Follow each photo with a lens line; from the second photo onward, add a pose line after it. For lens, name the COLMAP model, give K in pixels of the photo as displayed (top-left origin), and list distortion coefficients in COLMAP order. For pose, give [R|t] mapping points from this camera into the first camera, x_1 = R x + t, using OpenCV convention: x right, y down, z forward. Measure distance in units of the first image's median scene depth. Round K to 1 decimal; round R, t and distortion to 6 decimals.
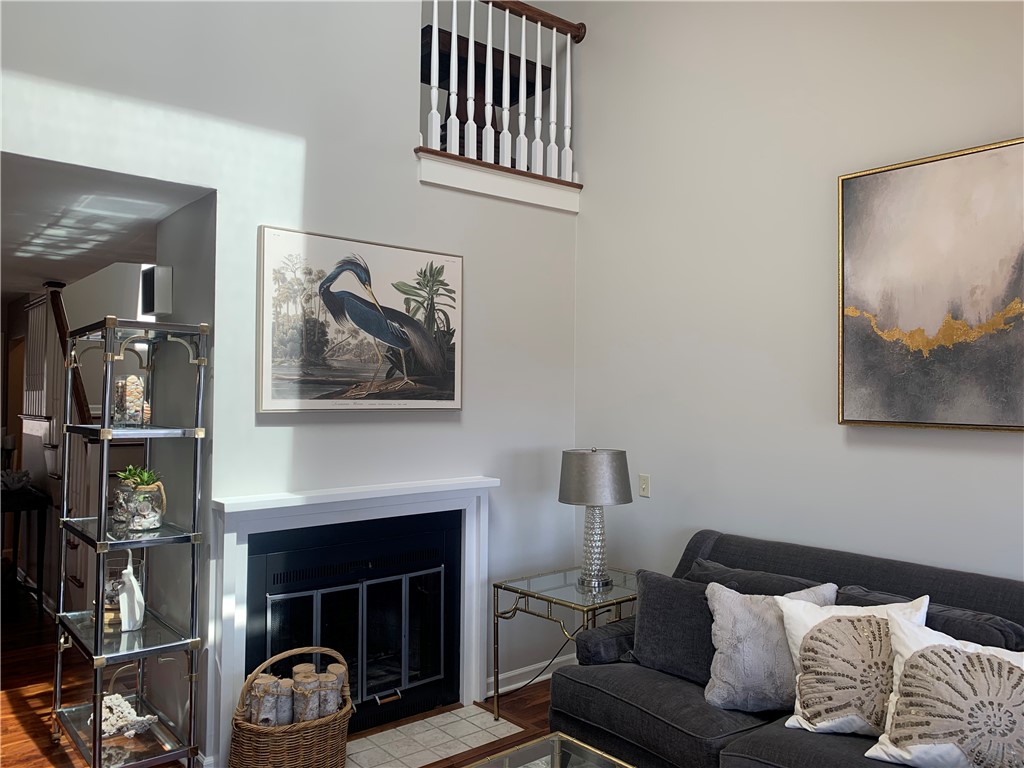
lens RADIAL K [[782.0, 0, 510.2], [0, 782.0, 385.3], [0, 0, 1]] dist [0.014976, -0.009586]
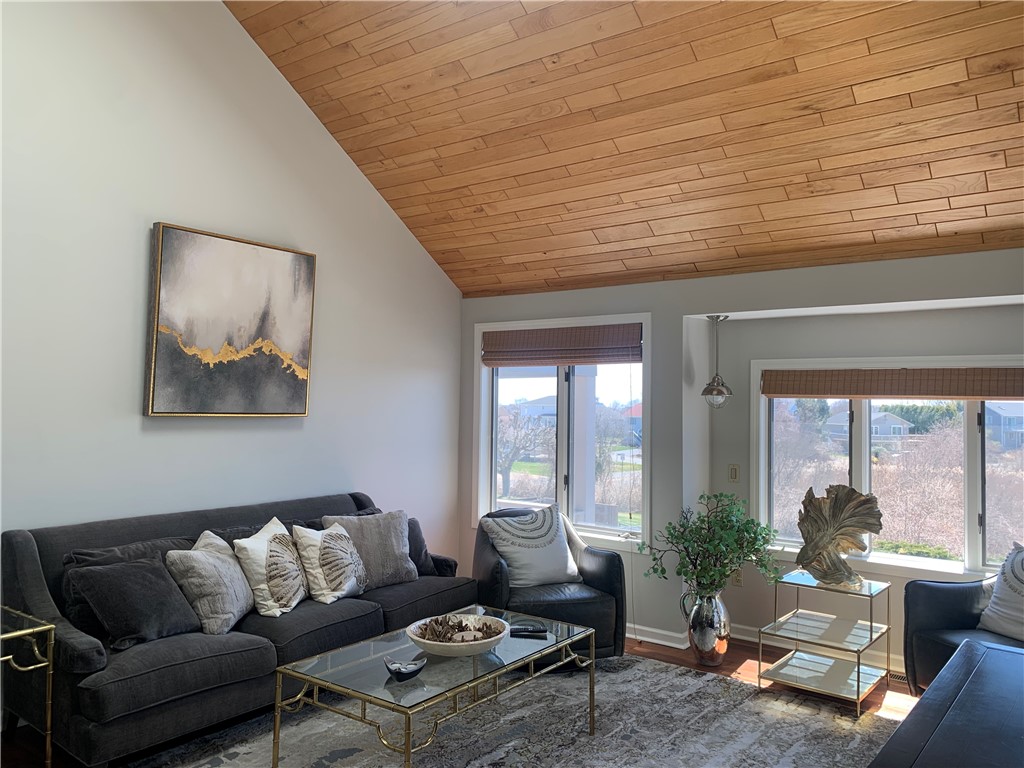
lens RADIAL K [[782.0, 0, 517.9], [0, 782.0, 381.5], [0, 0, 1]] dist [0.014976, -0.009586]
pose [[-0.221500, 0.018947, 0.974976, -1.033482], [-0.027615, 0.999288, -0.025693, 0.010904], [-0.974769, -0.032615, -0.220819, 0.765233]]
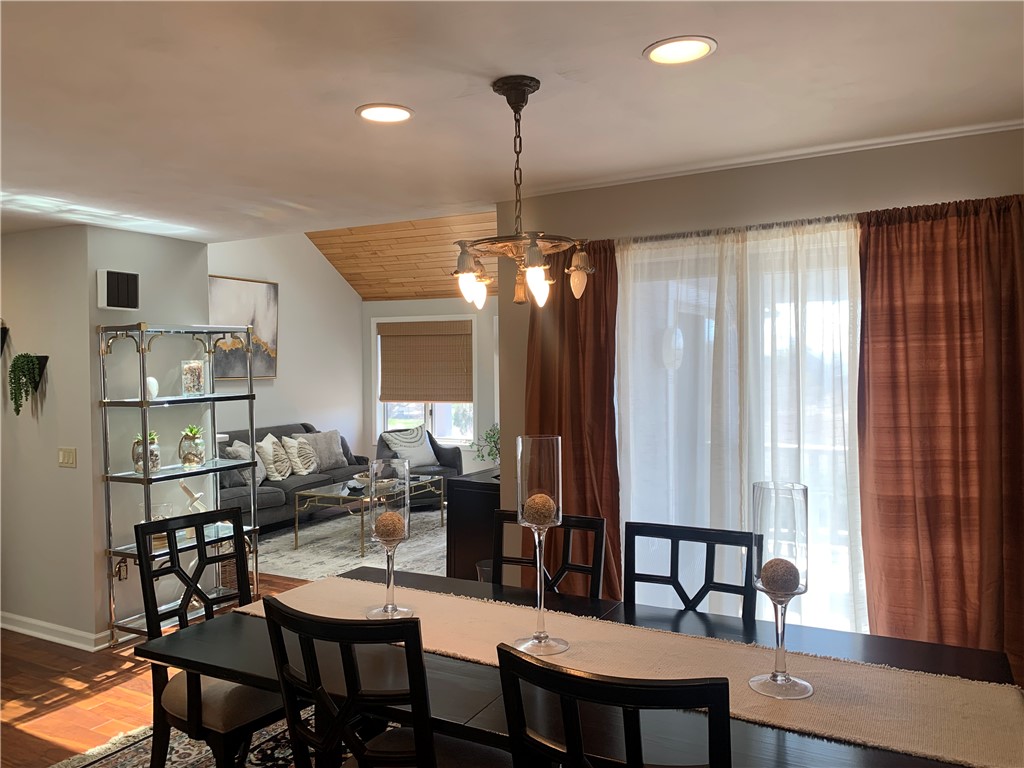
lens RADIAL K [[782.0, 0, 519.4], [0, 782.0, 380.2], [0, 0, 1]] dist [0.014976, -0.009586]
pose [[-0.375843, -0.028060, 0.926258, -2.278215], [-0.005850, 0.999593, 0.027908, -0.022088], [-0.926665, 0.005071, -0.375855, 1.082919]]
